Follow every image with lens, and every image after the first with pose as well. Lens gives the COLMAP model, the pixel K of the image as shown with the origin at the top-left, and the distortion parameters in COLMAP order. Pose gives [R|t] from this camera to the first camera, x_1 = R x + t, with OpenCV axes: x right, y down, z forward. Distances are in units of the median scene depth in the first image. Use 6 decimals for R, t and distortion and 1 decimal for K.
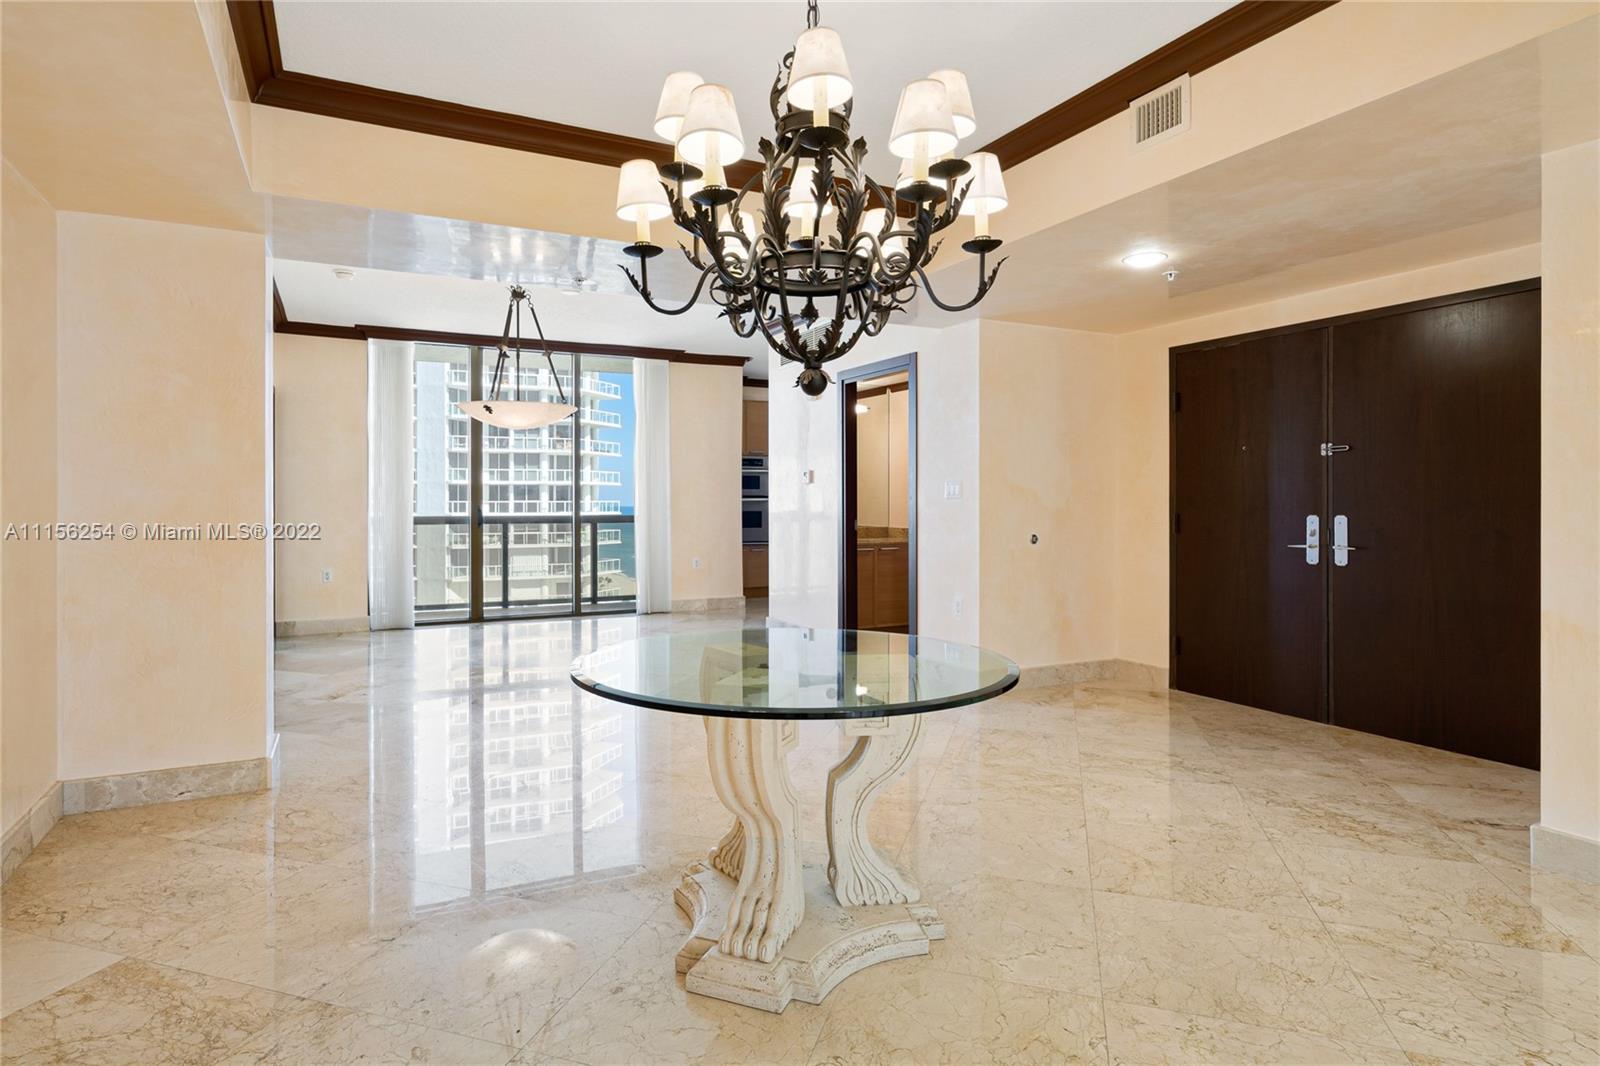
lens RADIAL K [[883.7, 0, 797.1], [0, 883.7, 505.0], [0, 0, 1]] dist [-0.000835, 0.000154]
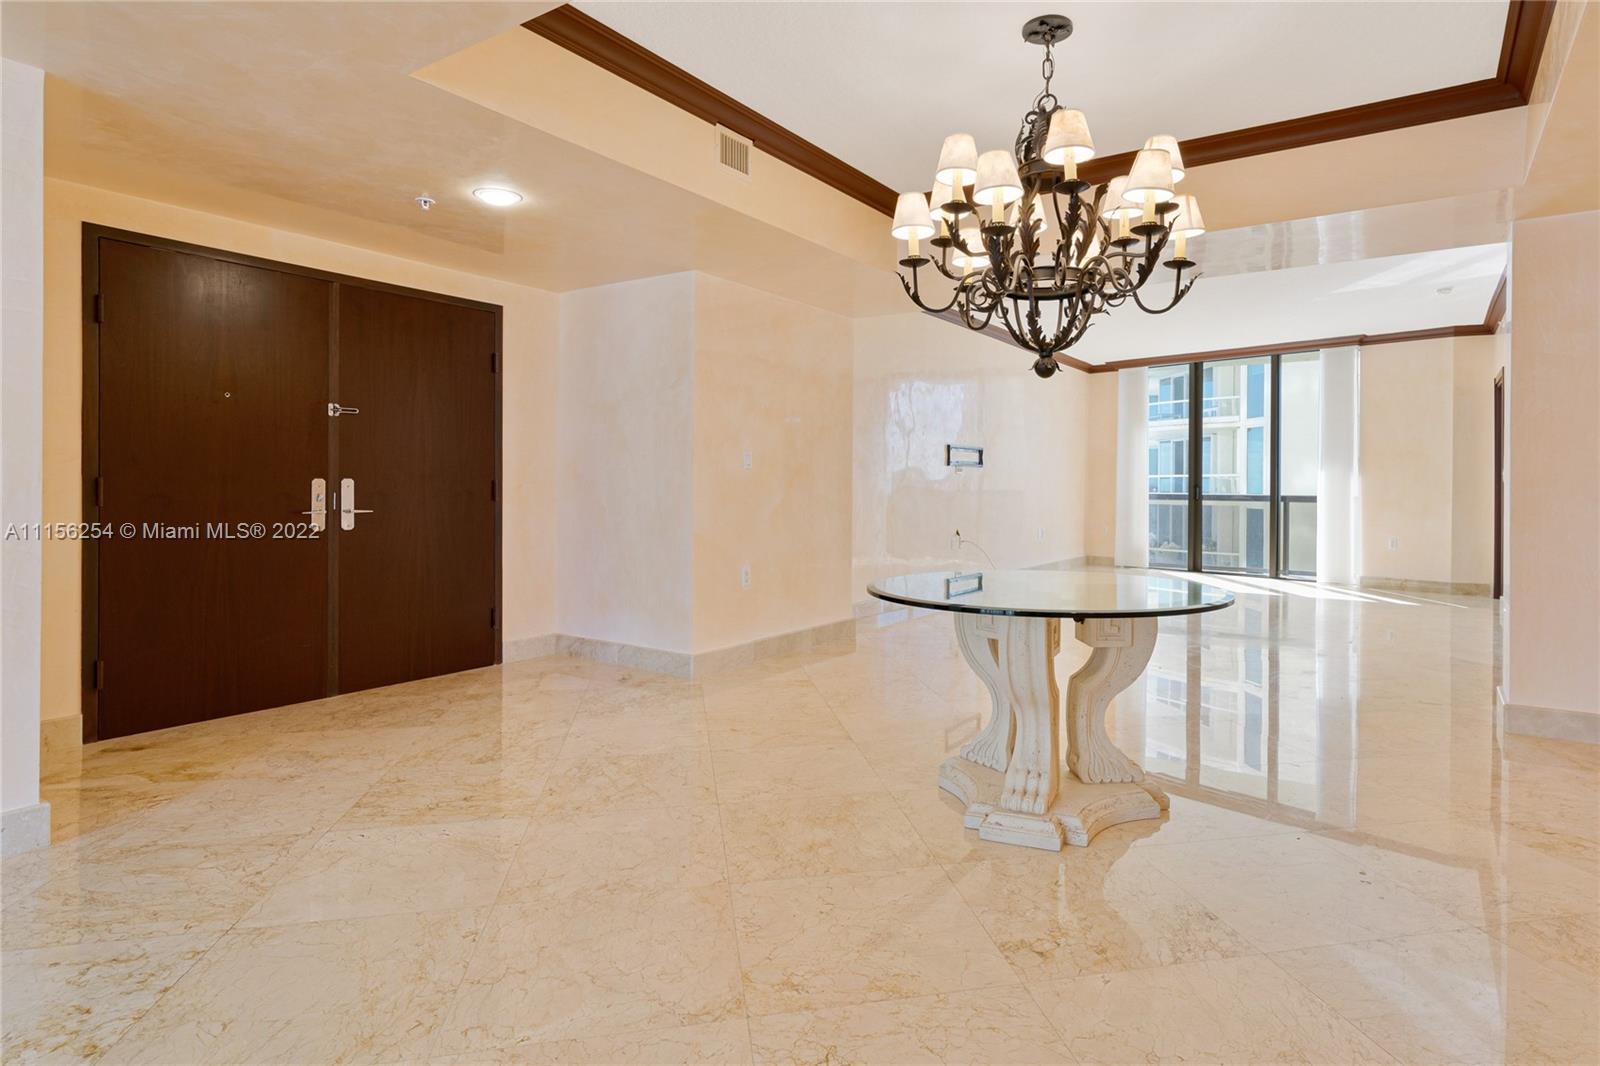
lens RADIAL K [[857.3, 0, 849.0], [0, 857.3, 486.3], [0, 0, 1]] dist [0.003810, 0.002913]
pose [[-0.494251, -0.002407, 0.869316, -0.598256], [-0.001563, 0.999997, 0.001881, 0.021366], [-0.869318, -0.000429, -0.494254, 1.196545]]
